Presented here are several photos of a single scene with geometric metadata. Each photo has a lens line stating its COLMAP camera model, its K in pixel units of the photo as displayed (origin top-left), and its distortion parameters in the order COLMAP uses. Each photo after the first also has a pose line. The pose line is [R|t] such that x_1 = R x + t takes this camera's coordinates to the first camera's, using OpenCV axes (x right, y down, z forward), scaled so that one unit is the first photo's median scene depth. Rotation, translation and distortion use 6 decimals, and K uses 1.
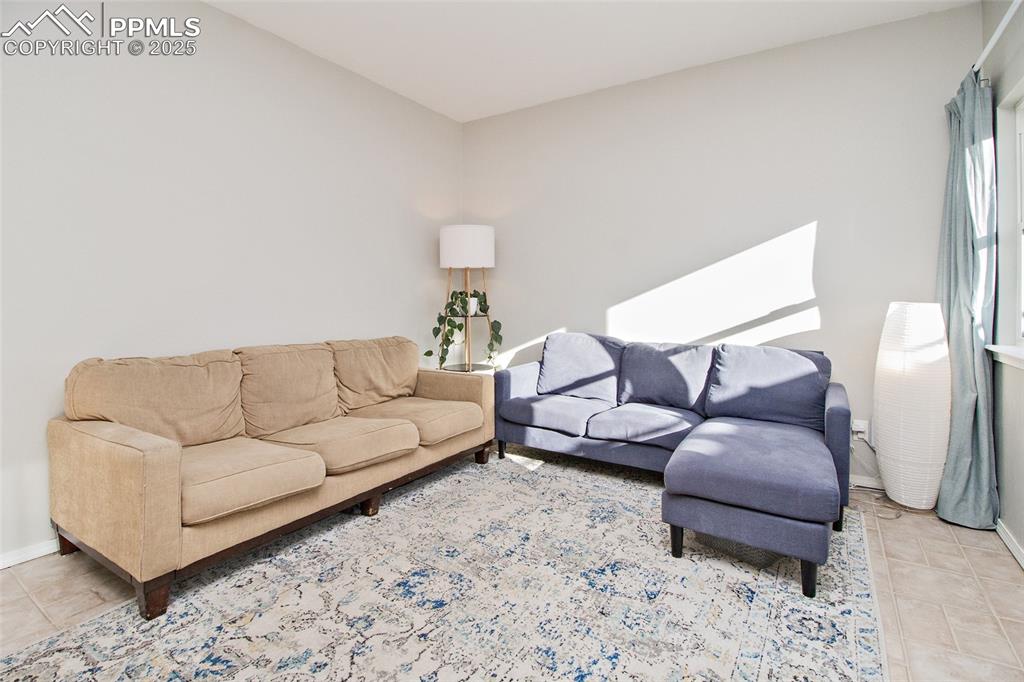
lens RADIAL K [[496.8, 0, 508.0], [0, 496.8, 303.3], [0, 0, 1]] dist [0.001948, -0.013343]
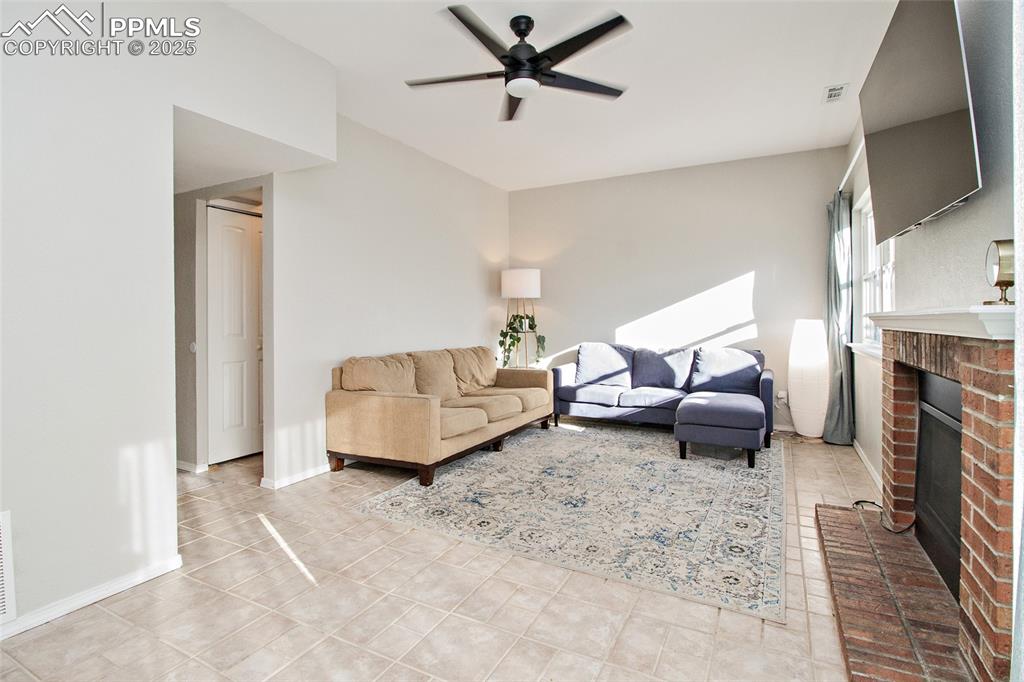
lens RADIAL K [[512.0, 0, 502.8], [0, 512.0, 321.6], [0, 0, 1]] dist [0.001513, -0.014660]
pose [[0.996760, -0.008336, 0.080003, -0.367095], [0.008716, 0.999952, -0.004397, 0.002053], [-0.079962, 0.005080, 0.996785, -0.653153]]
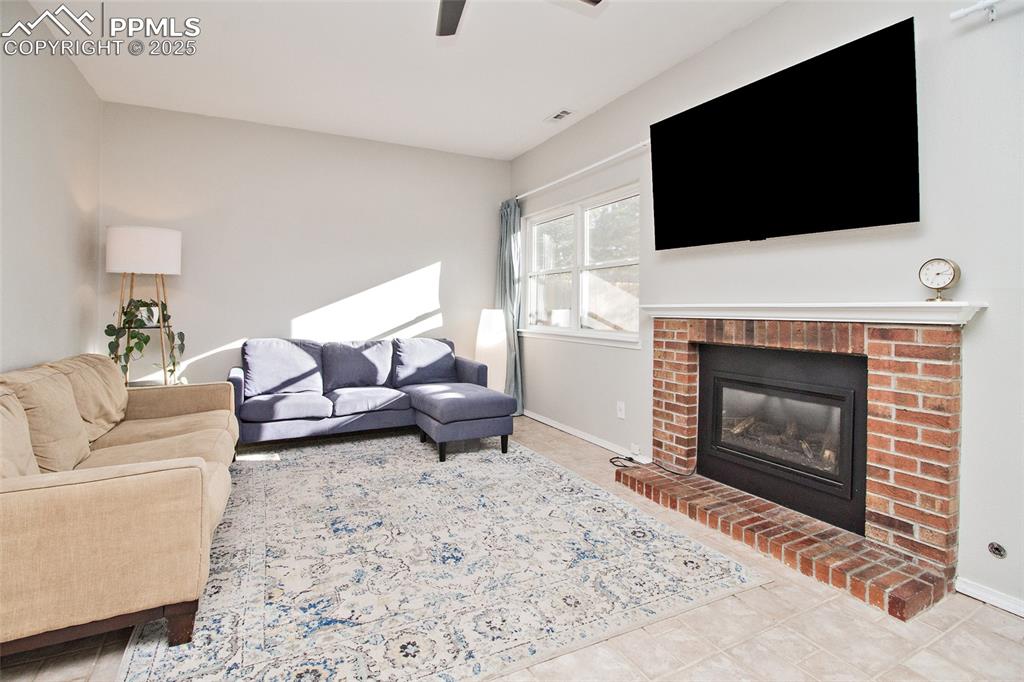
lens RADIAL K [[496.8, 0, 508.0], [0, 496.8, 303.3], [0, 0, 1]] dist [0.001948, -0.013343]
pose [[0.492399, 0.003654, 0.870362, -0.792419], [0.006245, 0.999951, -0.007731, -0.010046], [-0.870347, 0.009242, 0.492352, -0.023191]]
